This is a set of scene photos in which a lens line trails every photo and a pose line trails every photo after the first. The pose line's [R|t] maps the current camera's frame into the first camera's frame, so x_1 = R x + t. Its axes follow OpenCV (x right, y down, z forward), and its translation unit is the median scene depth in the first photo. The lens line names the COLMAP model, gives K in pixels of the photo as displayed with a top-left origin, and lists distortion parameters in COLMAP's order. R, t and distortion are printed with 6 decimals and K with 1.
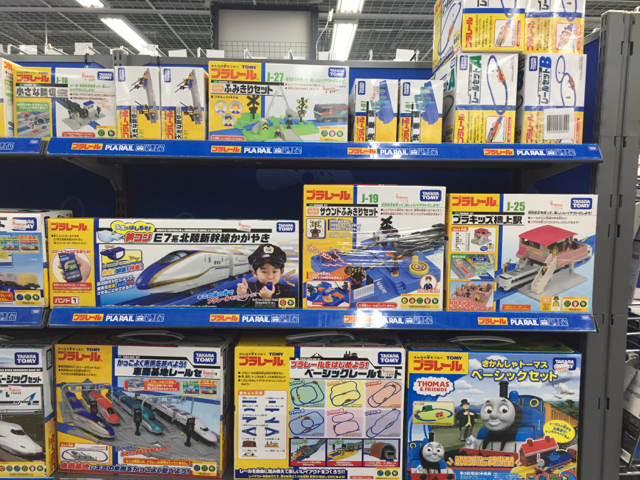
lens RADIAL K [[541.6, 0, 320.1], [0, 541.6, 239.9], [0, 0, 1]] dist [0.011133, -0.013058]
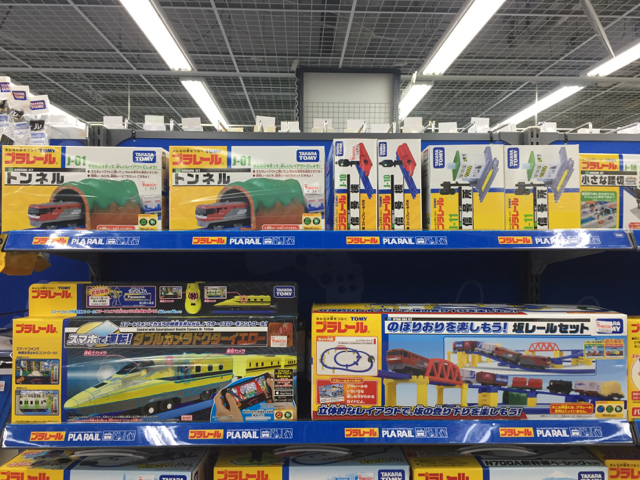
lens RADIAL K [[541.6, 0, 318.7], [0, 541.6, 239.8], [0, 0, 1]] dist [0.011133, -0.013058]
pose [[0.999966, -0.004917, 0.006622, -1.011982], [0.005523, 0.995475, -0.094861, -0.087127], [-0.006126, 0.094894, 0.995469, 0.095397]]
